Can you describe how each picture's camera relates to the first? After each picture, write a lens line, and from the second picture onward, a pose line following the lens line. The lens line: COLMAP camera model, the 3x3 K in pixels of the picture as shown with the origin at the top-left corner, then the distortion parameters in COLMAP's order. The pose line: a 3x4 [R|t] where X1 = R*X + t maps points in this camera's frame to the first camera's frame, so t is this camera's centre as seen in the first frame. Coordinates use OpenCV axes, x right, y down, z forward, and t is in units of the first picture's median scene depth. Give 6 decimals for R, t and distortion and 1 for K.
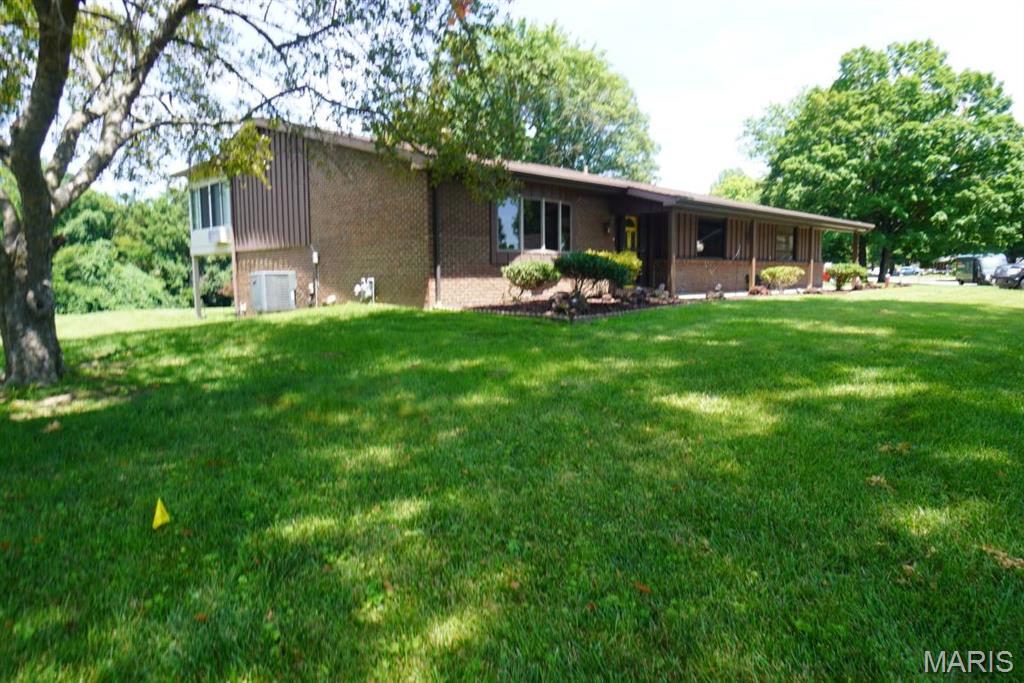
lens RADIAL K [[656.9, 0, 512.0], [0, 656.9, 341.5], [0, 0, 1]] dist [0.028396, 0.000774]
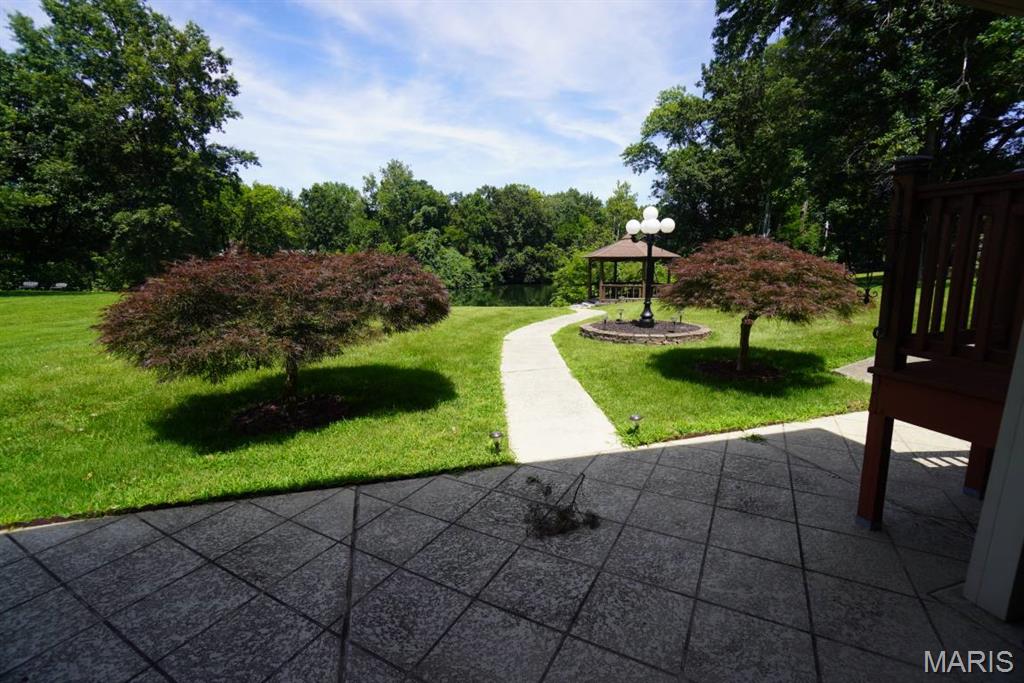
lens RADIAL K [[458.9, 0, 512.0], [0, 458.9, 341.5], [0, 0, 1]] dist [-0.060213, 0.026870]
pose [[0.893471, 0.080939, -0.441768, -0.072364], [-0.044745, 0.994775, 0.091762, -0.022534], [0.446887, -0.062220, 0.892424, 0.258583]]
